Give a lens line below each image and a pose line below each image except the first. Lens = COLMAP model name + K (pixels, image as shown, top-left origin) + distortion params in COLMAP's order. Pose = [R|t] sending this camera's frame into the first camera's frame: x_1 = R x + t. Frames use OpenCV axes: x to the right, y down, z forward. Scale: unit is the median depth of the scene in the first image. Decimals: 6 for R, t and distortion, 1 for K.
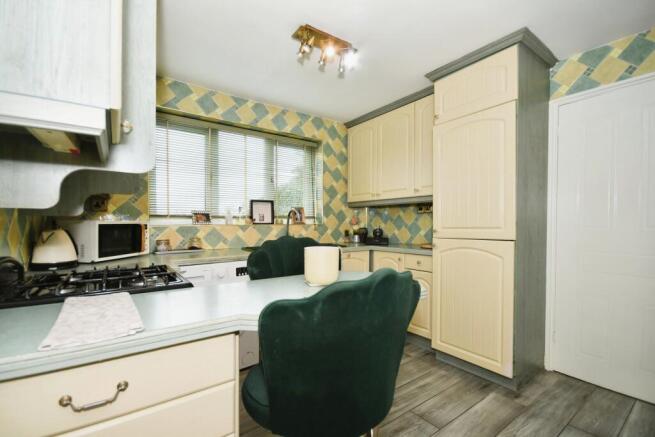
lens RADIAL K [[295.9, 0, 326.2], [0, 295.9, 224.0], [0, 0, 1]] dist [-0.000401, -0.000717]
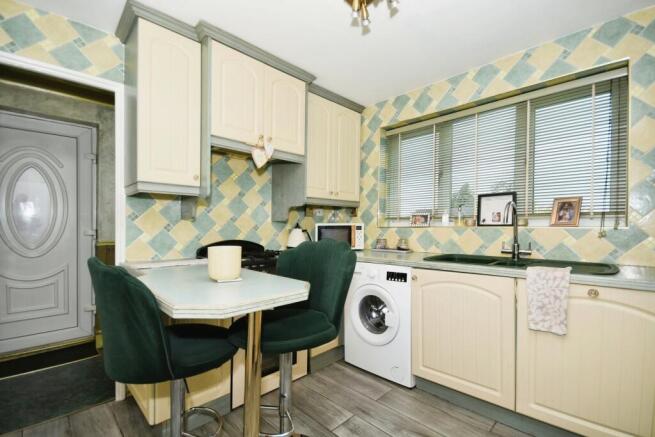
lens RADIAL K [[295.9, 0, 328.1], [0, 295.9, 220.5], [0, 0, 1]] dist [-0.000401, -0.000717]
pose [[0.151604, -0.015826, -0.988315, 0.490398], [-0.001426, 0.999867, -0.016230, -0.000650], [0.988440, 0.003870, 0.151562, 0.526301]]
